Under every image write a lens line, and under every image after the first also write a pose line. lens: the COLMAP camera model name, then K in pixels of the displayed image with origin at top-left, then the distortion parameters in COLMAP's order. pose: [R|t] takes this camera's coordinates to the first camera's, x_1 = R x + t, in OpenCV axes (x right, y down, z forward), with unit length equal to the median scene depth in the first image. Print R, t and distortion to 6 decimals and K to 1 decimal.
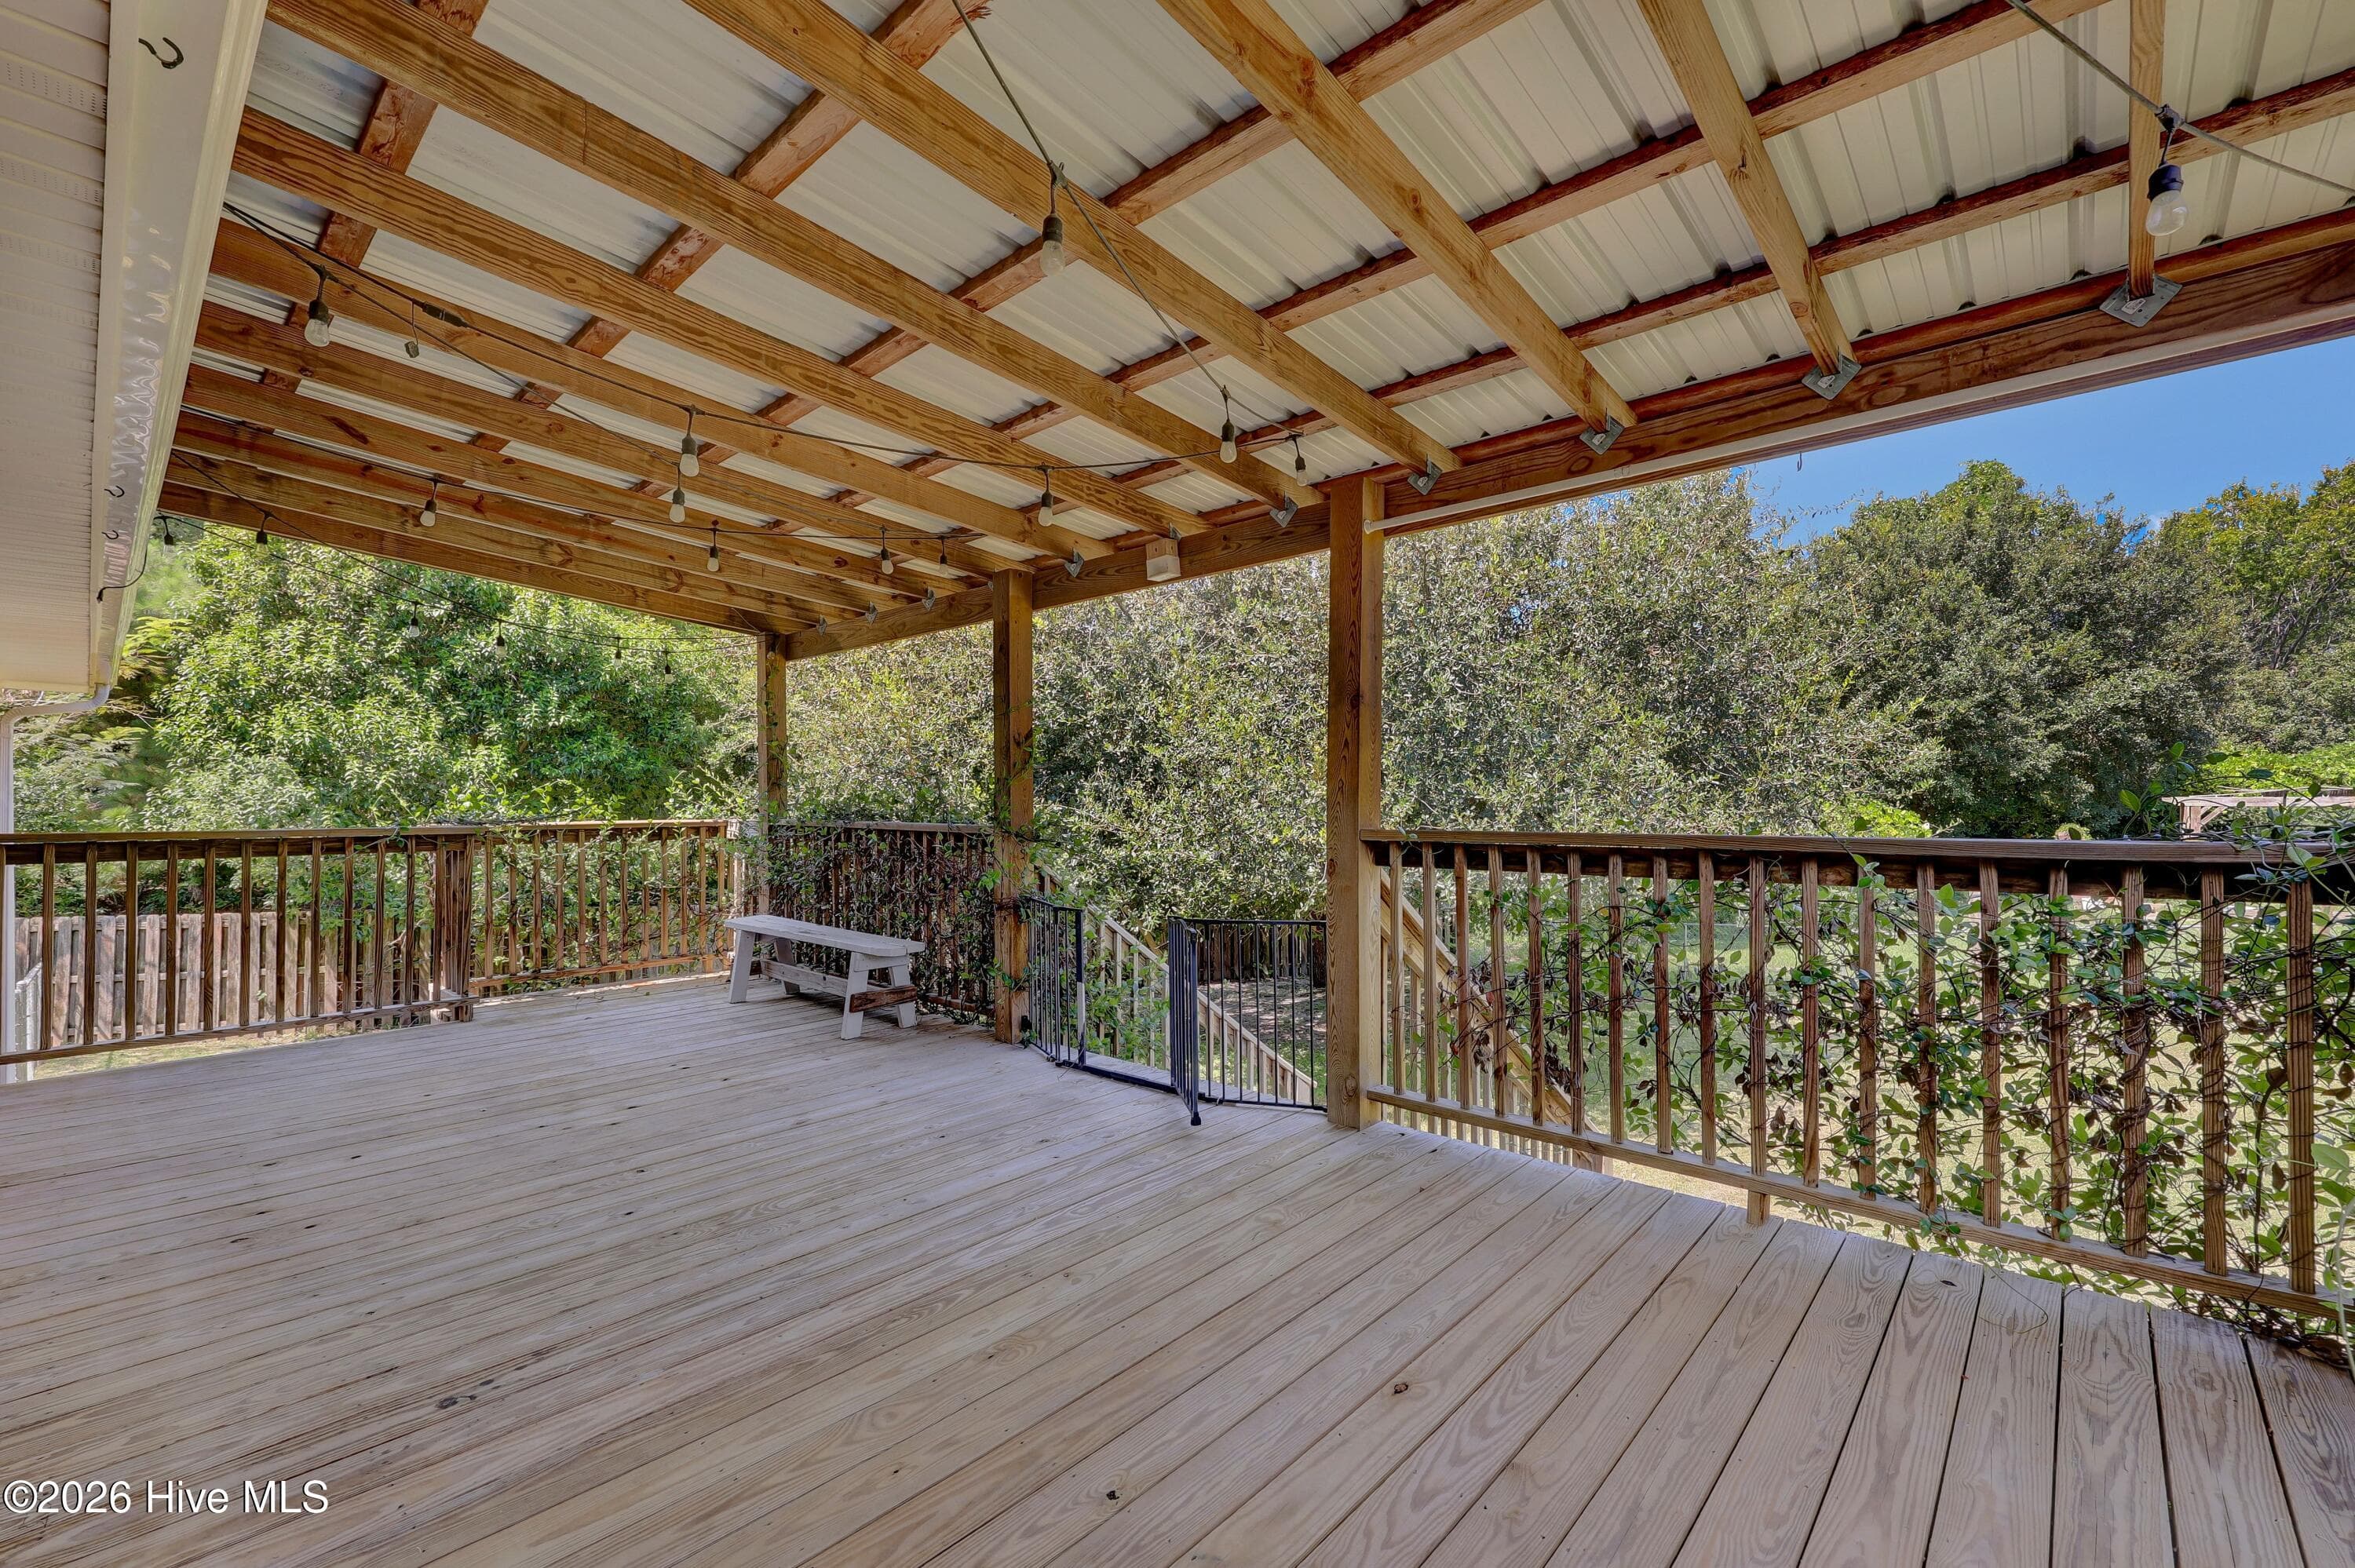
lens RADIAL K [[986.9, 0, 1164.3], [0, 986.9, 786.0], [0, 0, 1]] dist [-0.001485, -0.000133]
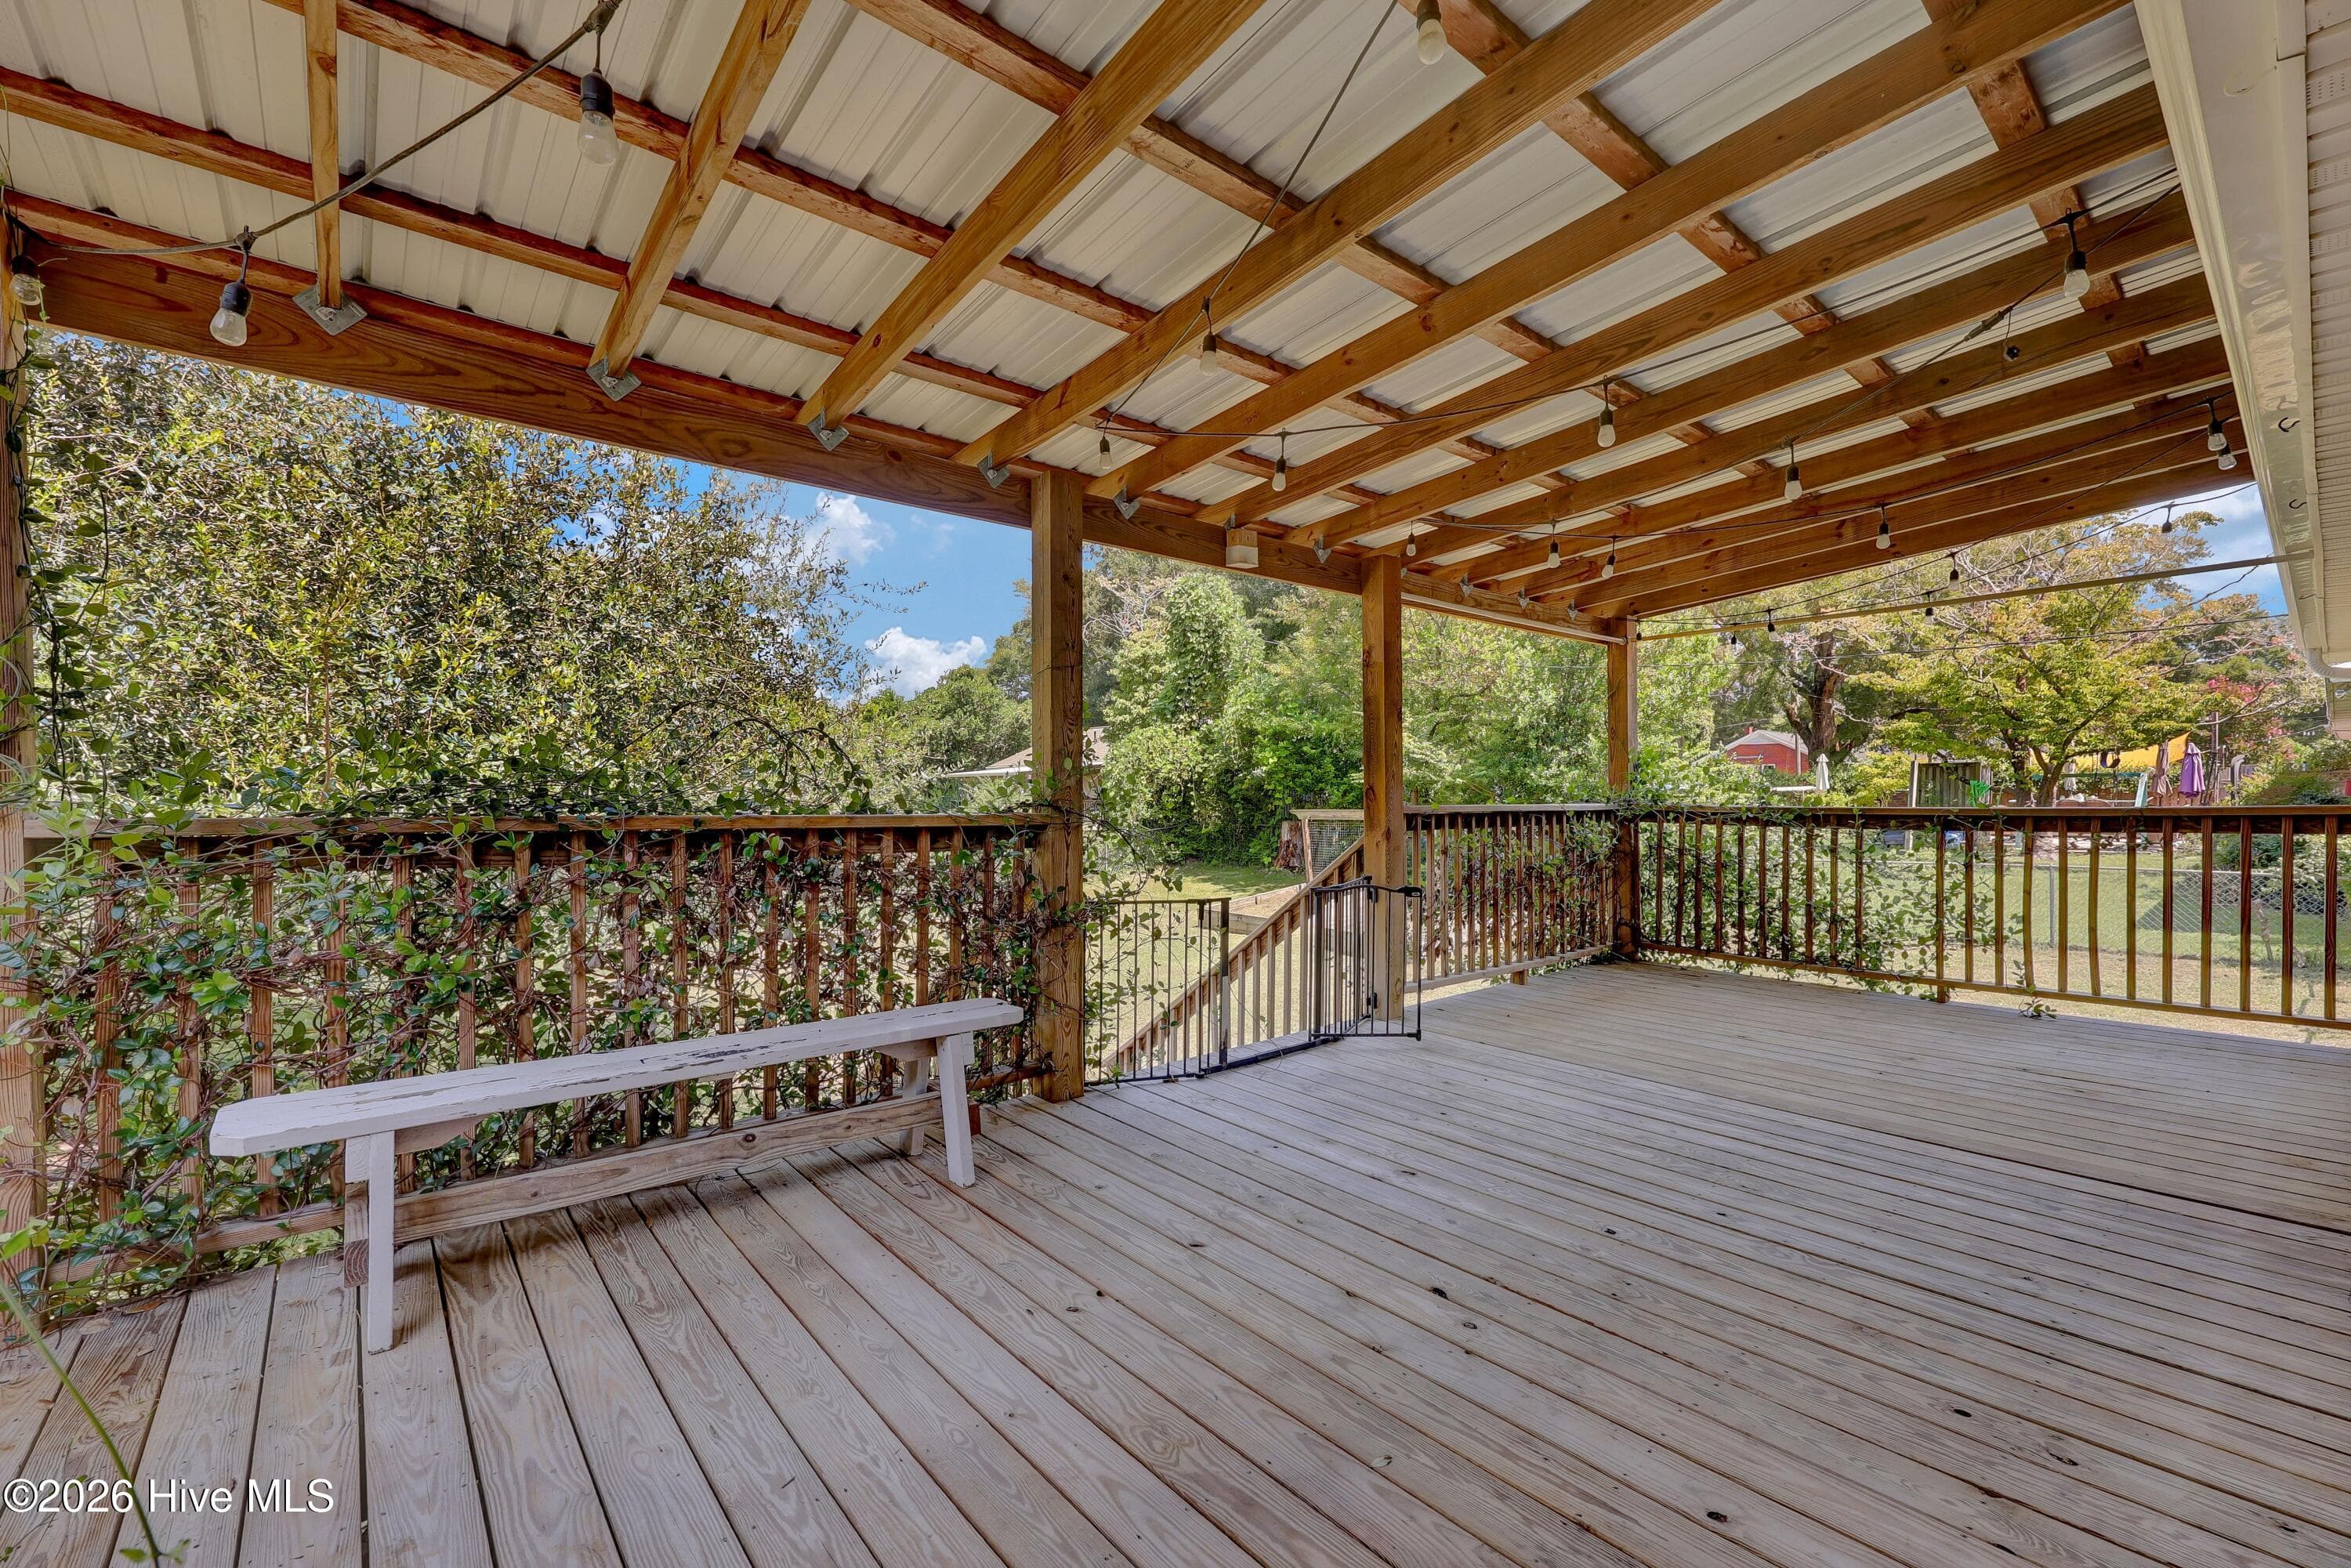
lens RADIAL K [[985.3, 0, 1162.3], [0, 985.3, 786.0], [0, 0, 1]] dist [-0.001485, -0.000133]
pose [[0.127213, 0.009851, 0.991827, -1.049874], [-0.021418, 0.999745, -0.007183, 0.026096], [-0.991644, -0.020329, 0.127391, 0.959279]]
